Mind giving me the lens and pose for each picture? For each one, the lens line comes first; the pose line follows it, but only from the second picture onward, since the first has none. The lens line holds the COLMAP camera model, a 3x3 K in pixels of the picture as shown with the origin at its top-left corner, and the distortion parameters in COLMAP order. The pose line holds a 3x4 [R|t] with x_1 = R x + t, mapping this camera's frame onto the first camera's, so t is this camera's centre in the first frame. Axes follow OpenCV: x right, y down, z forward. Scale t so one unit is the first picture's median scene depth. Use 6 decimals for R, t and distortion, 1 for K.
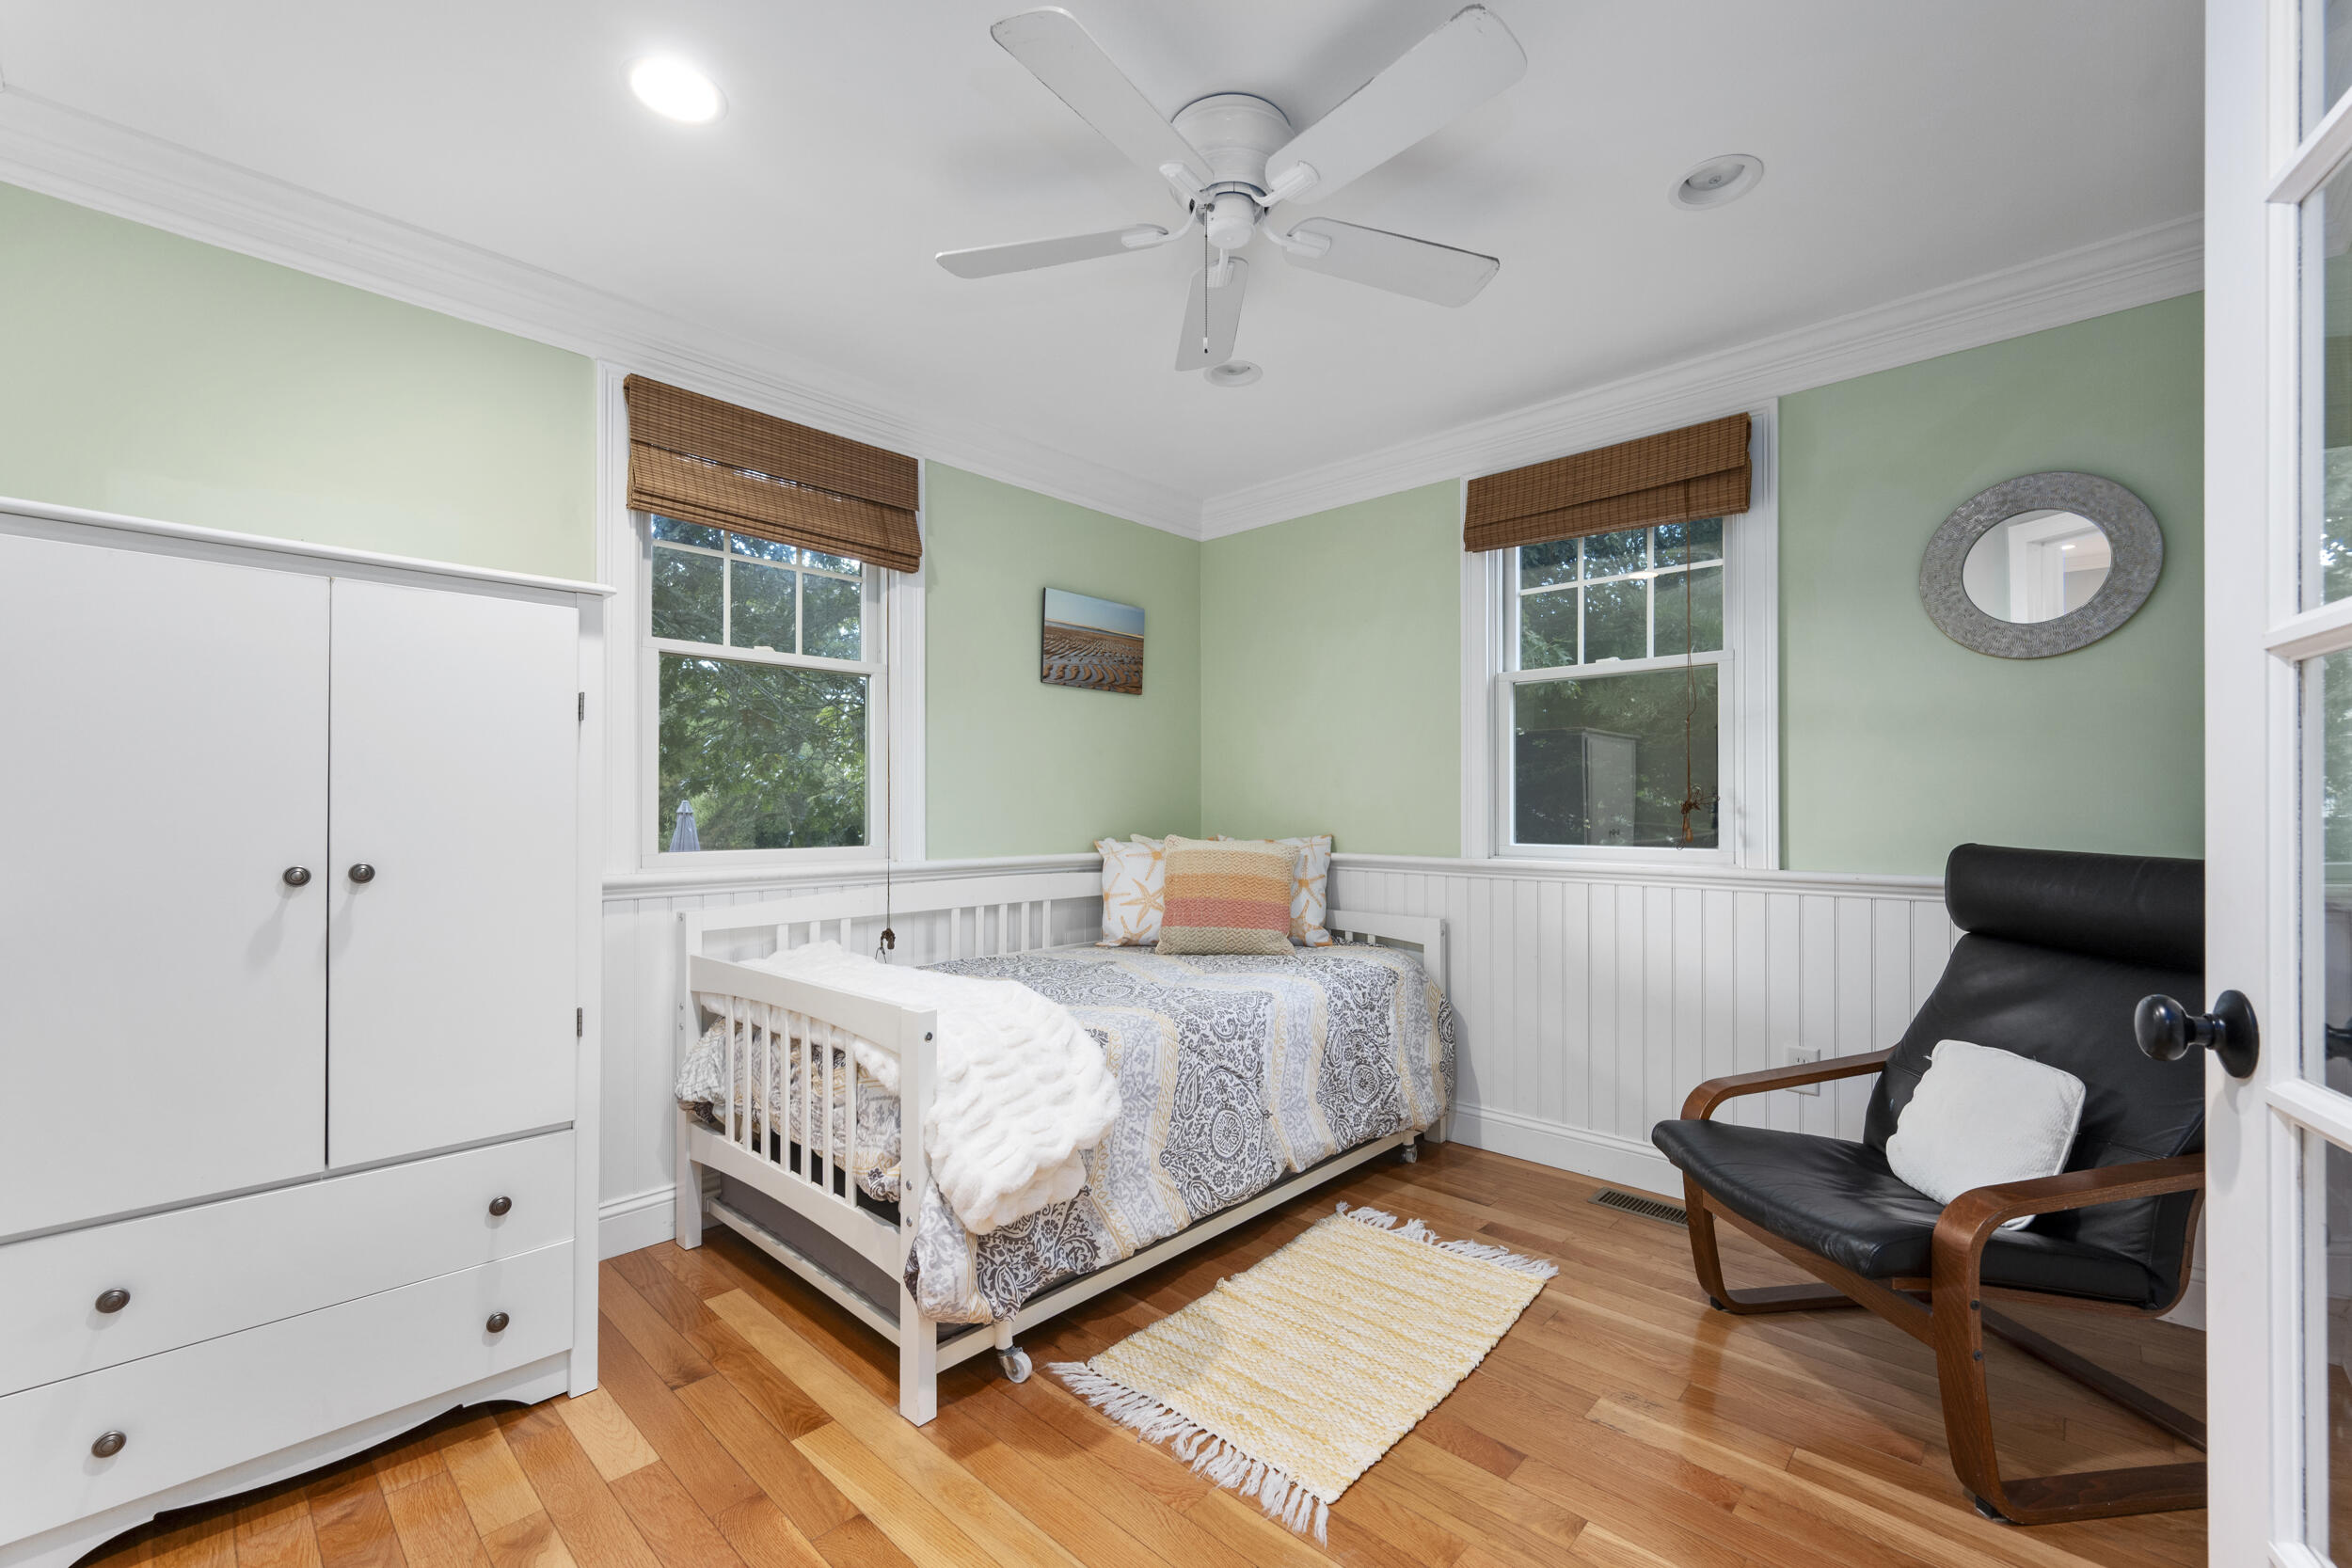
lens RADIAL K [[1005.8, 0, 1182.3], [0, 1005.8, 784.0], [0, 0, 1]] dist [-0.004550, 0.000262]
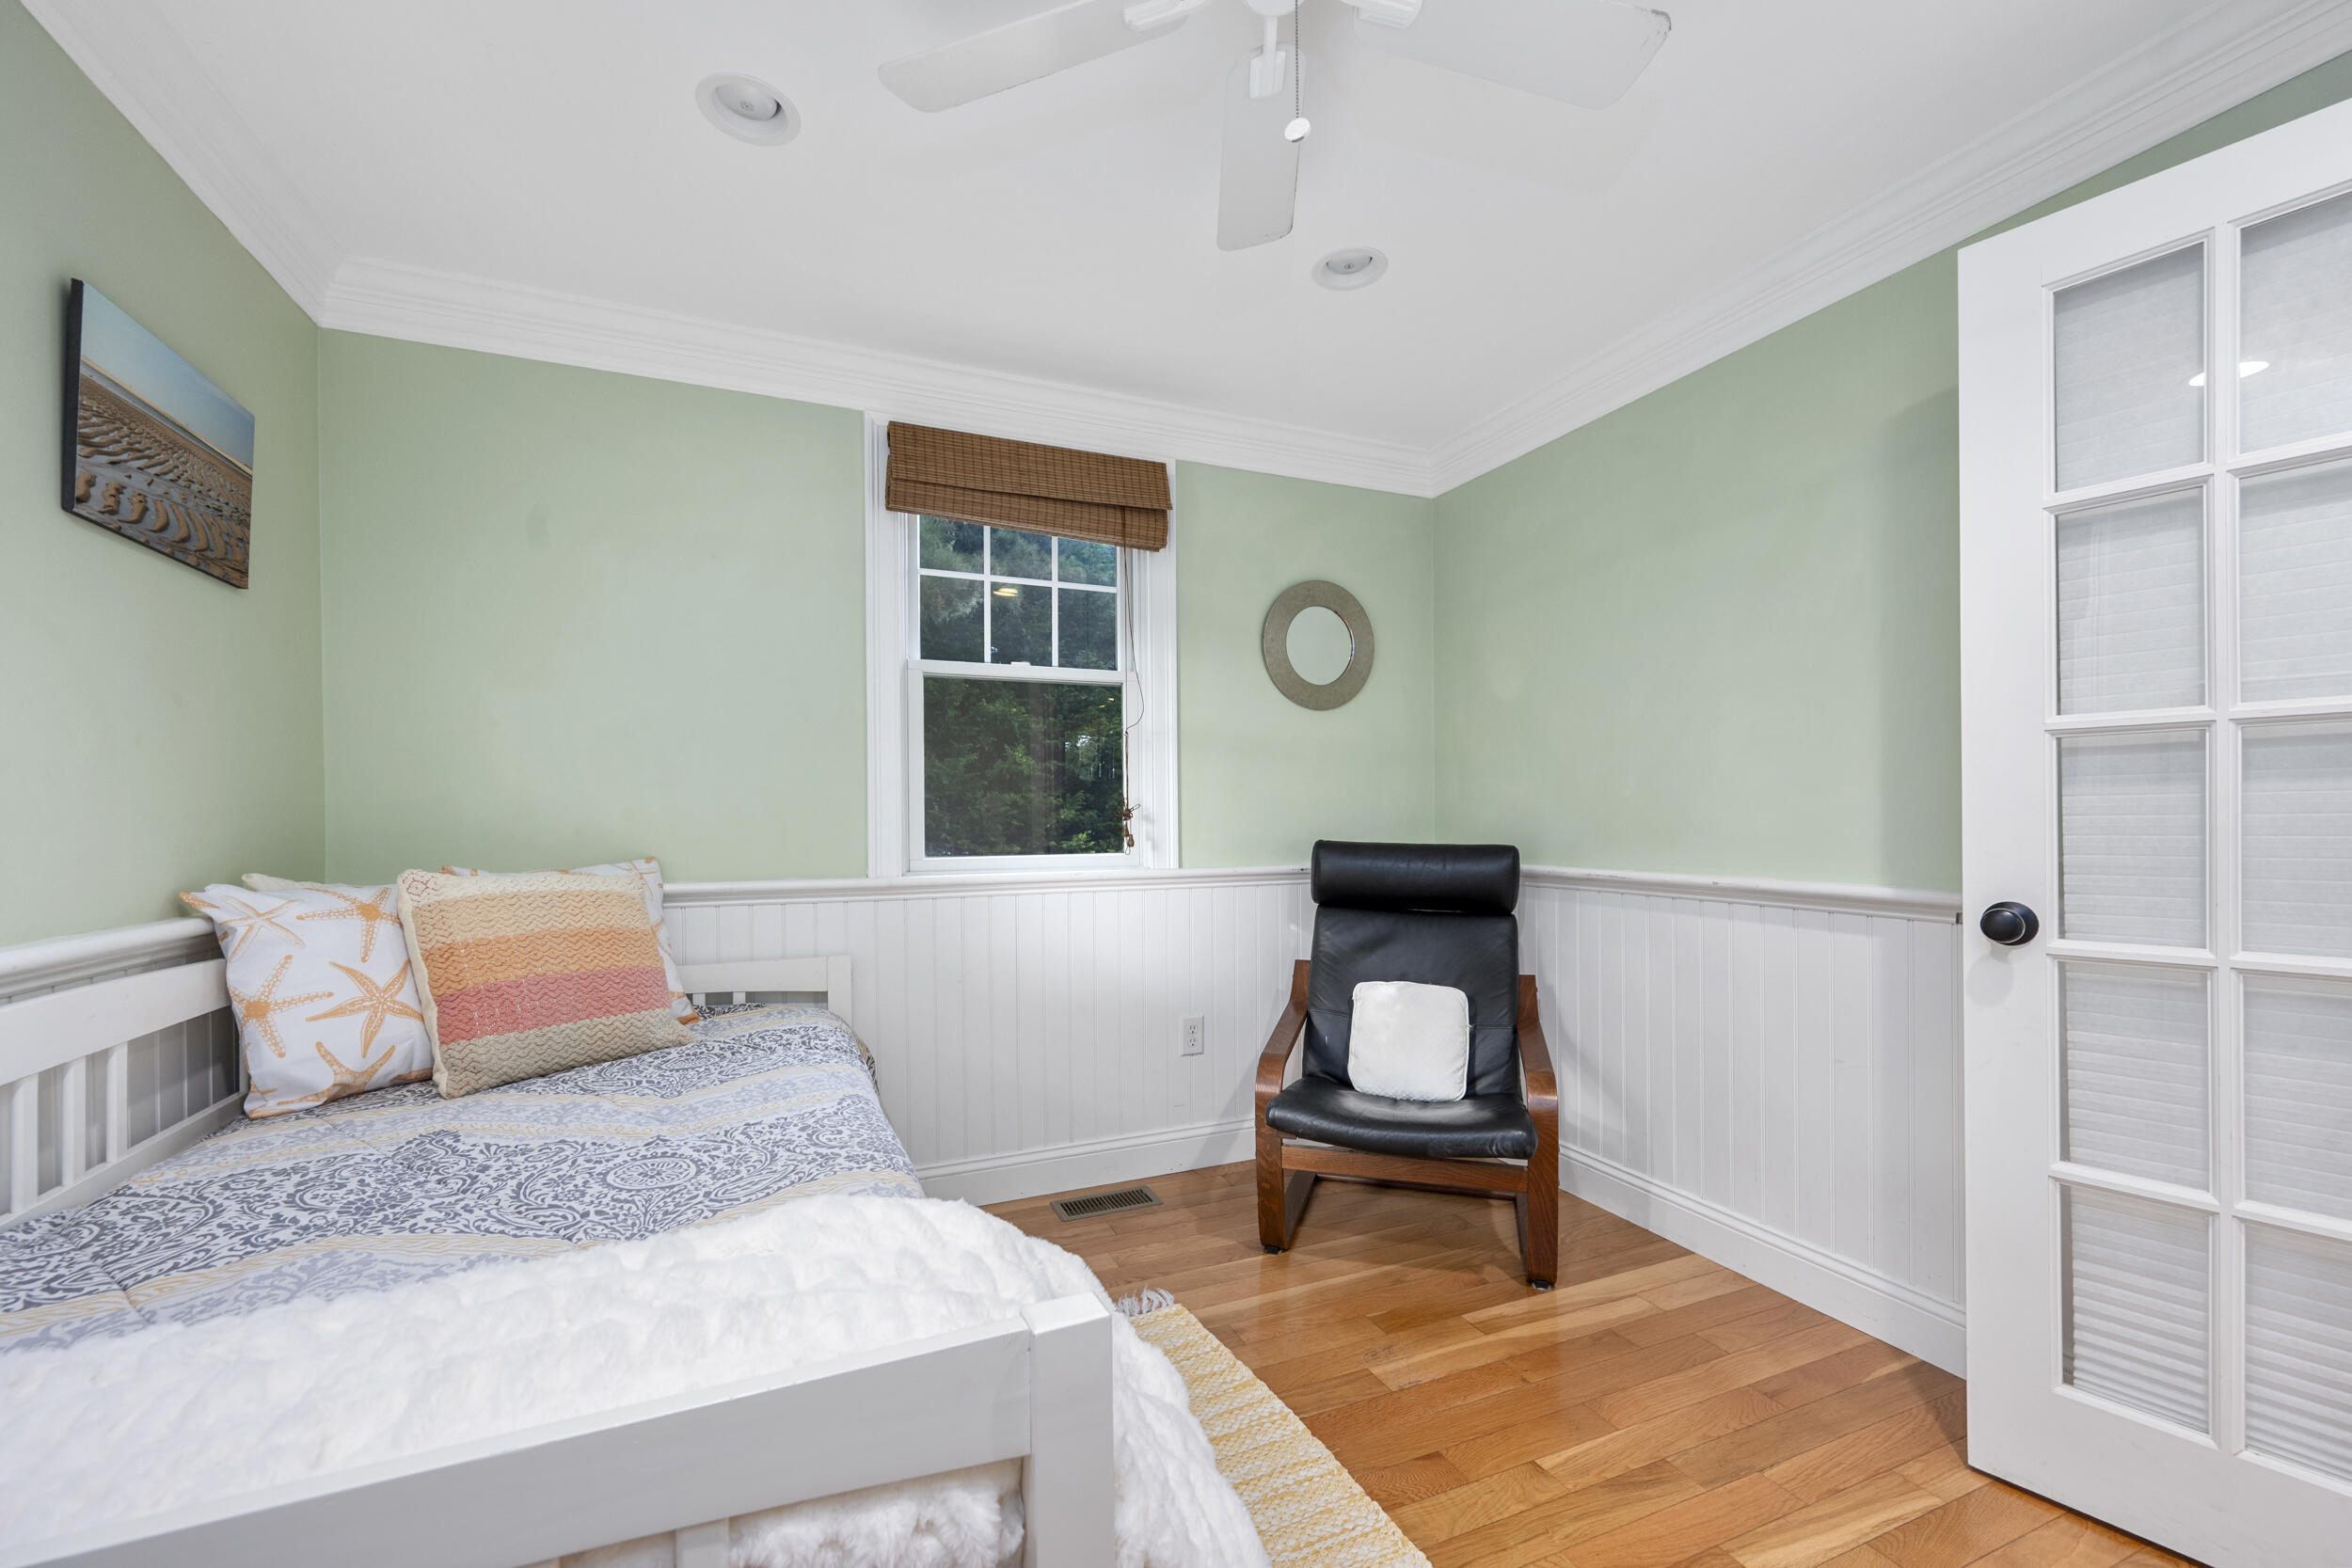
lens RADIAL K [[956.2, 0, 1154.5], [0, 956.2, 815.1], [0, 0, 1]] dist [0.002656, -0.000265]
pose [[0.389335, -0.002351, 0.921093, -0.357461], [-0.016319, 0.999822, 0.009449, 0.011410], [-0.920951, -0.018710, 0.389228, 0.487501]]
